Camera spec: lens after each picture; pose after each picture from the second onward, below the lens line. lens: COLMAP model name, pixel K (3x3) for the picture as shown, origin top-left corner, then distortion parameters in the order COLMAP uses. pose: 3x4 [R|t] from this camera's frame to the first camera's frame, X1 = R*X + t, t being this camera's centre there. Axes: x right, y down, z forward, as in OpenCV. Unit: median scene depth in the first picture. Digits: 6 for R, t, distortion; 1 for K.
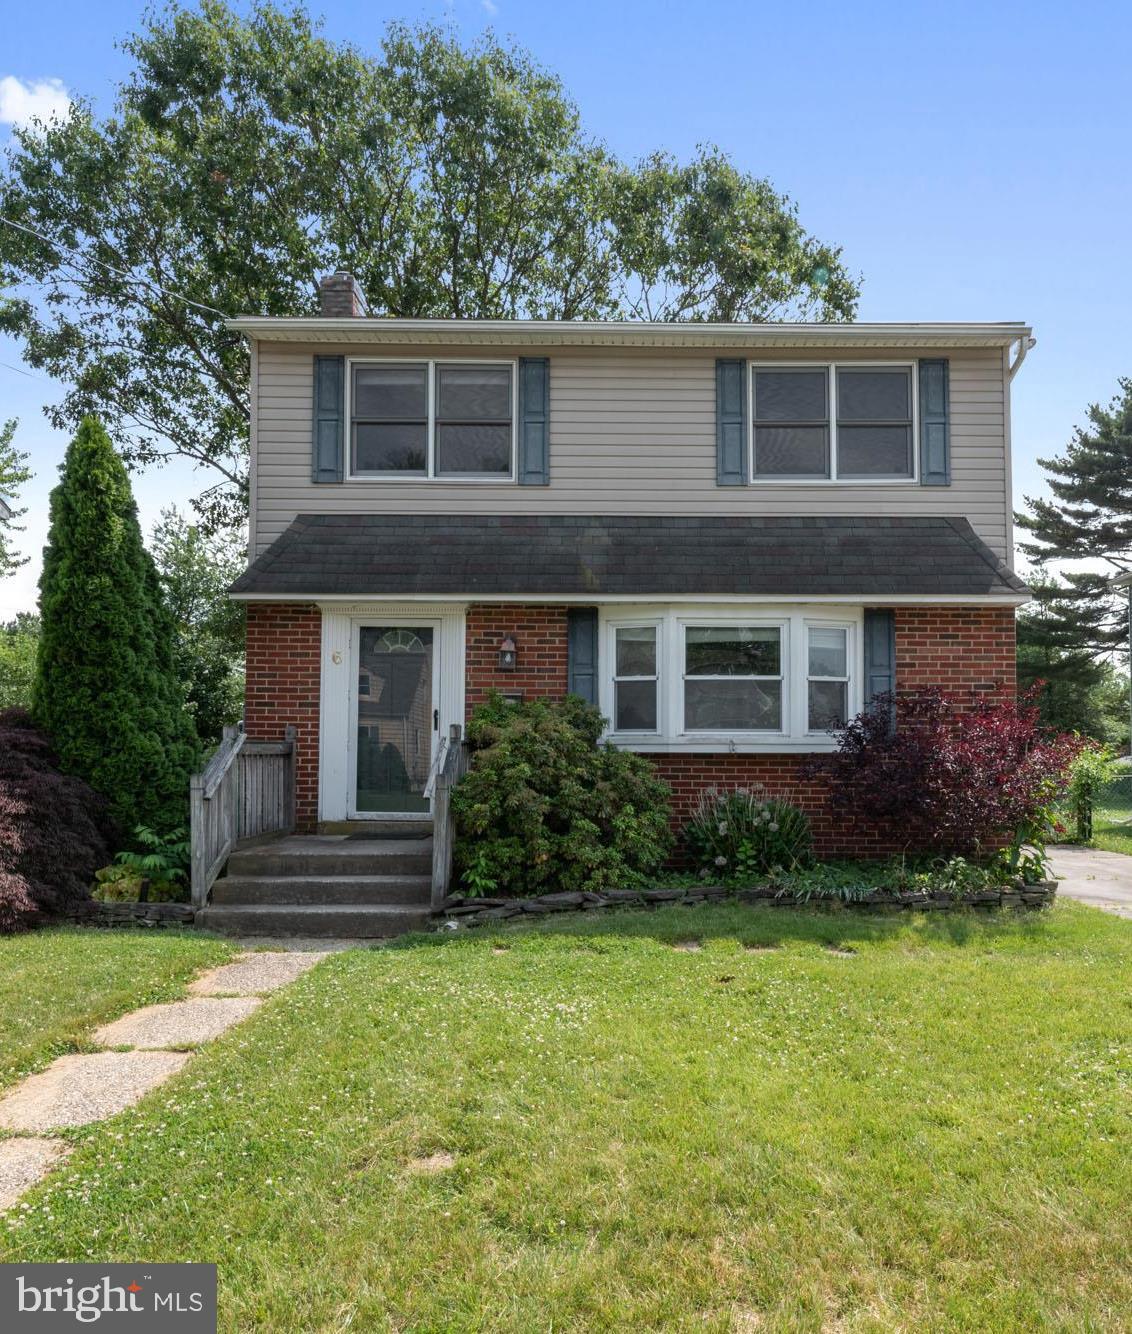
lens RADIAL K [[1157.2, 0, 566.2], [0, 1157.2, 673.4], [0, 0, 1]] dist [0.022946, 0.005430]
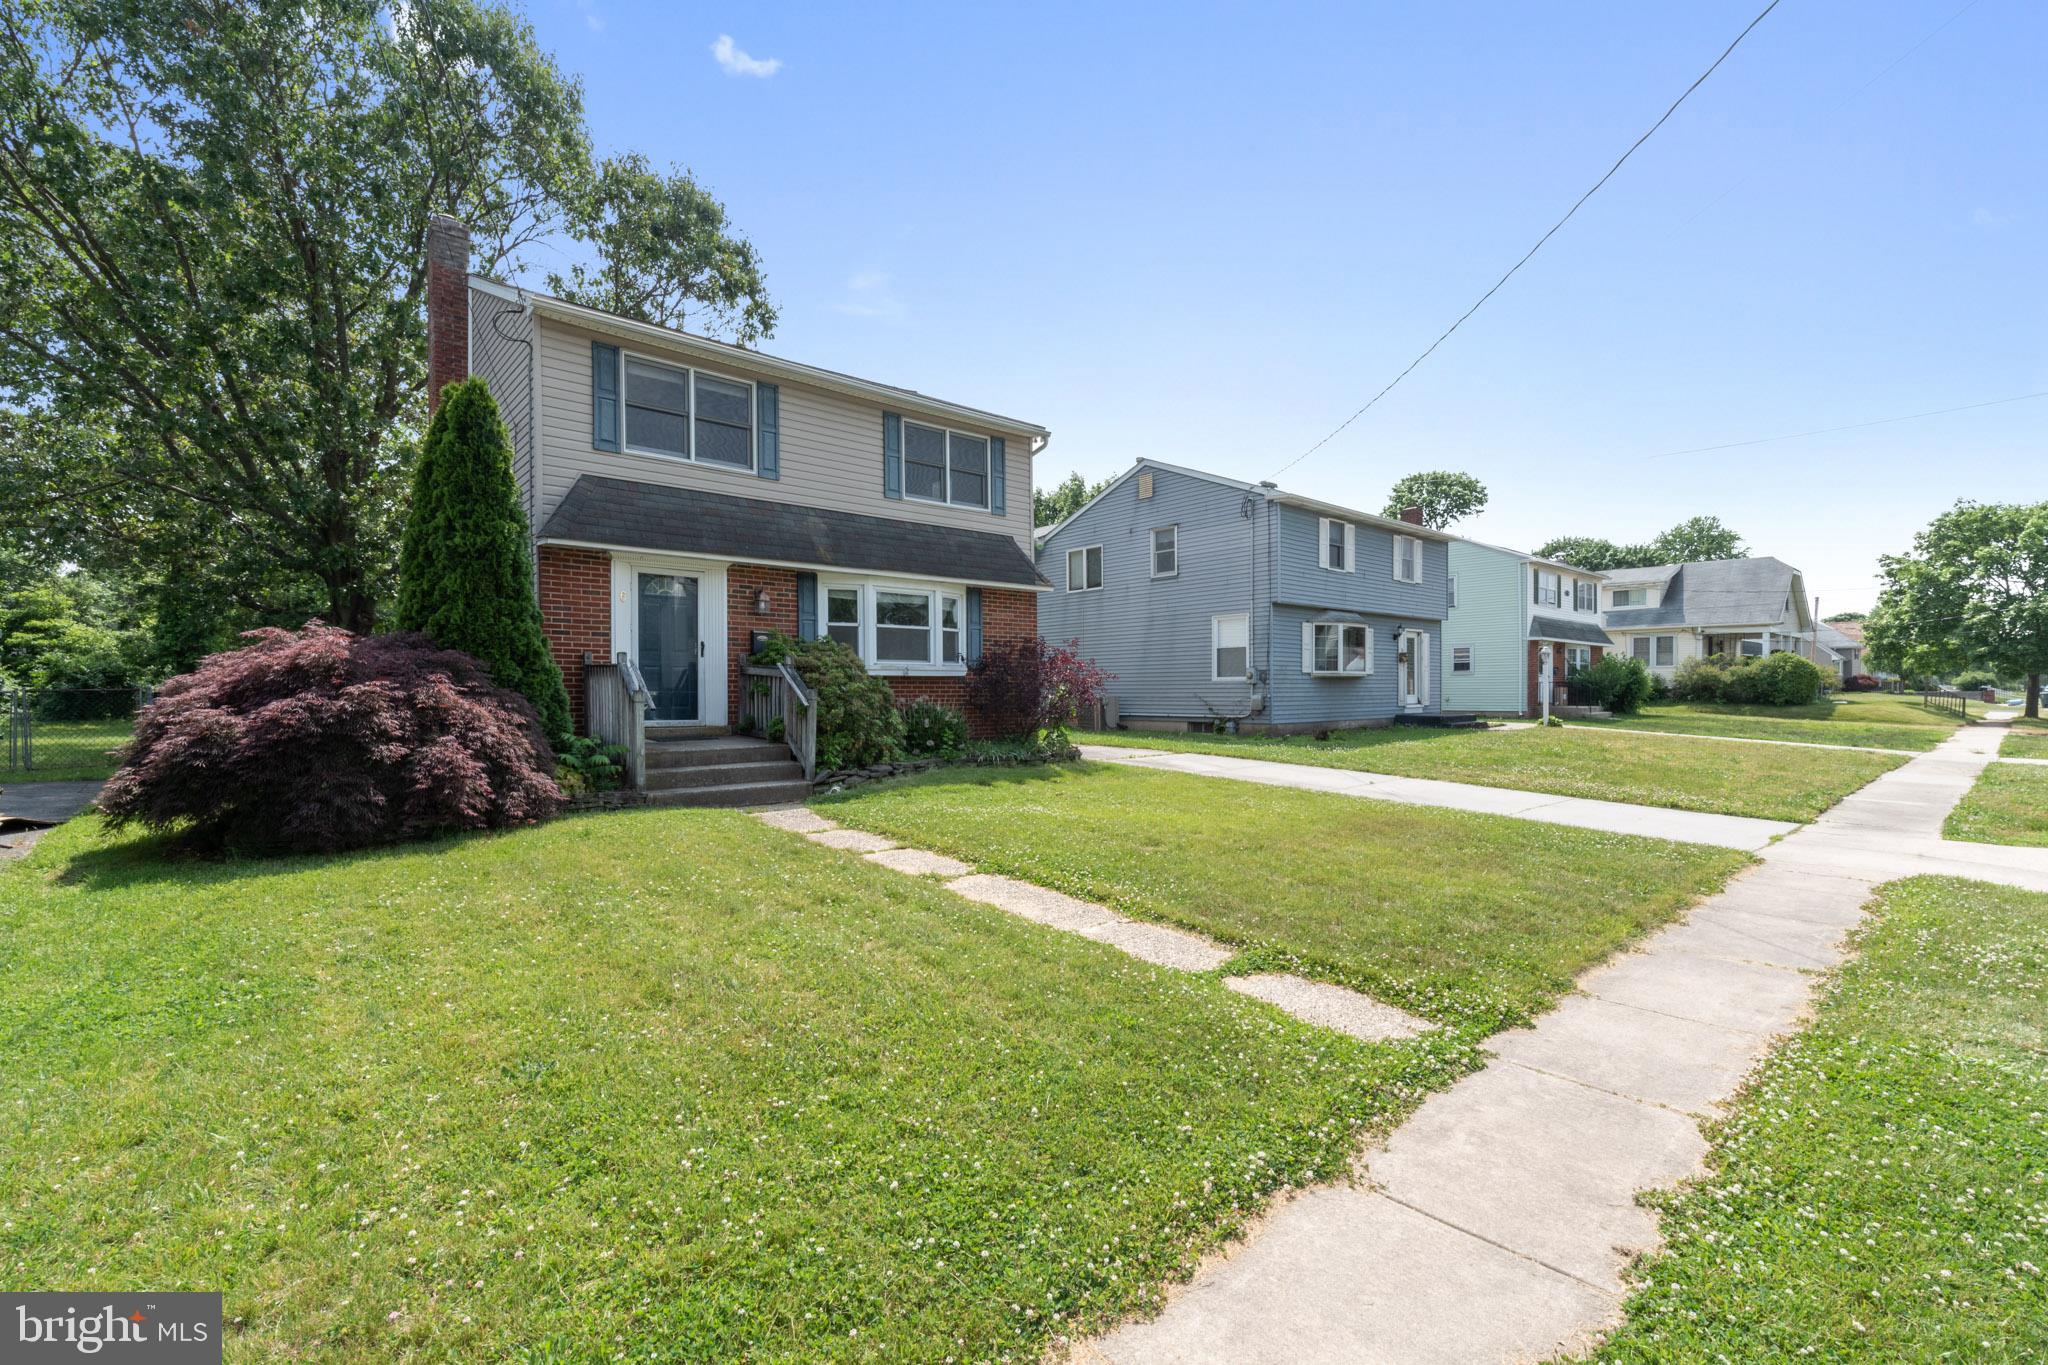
lens RADIAL K [[896.8, 0, 1025.2], [0, 896.8, 682.7], [0, 0, 1]] dist [0.005070, 0.000205]
pose [[0.758144, 0.000350, 0.652087, -0.496743], [-0.050883, 0.996983, 0.058624, -0.000230], [-0.650099, -0.077625, 0.755874, -0.015701]]
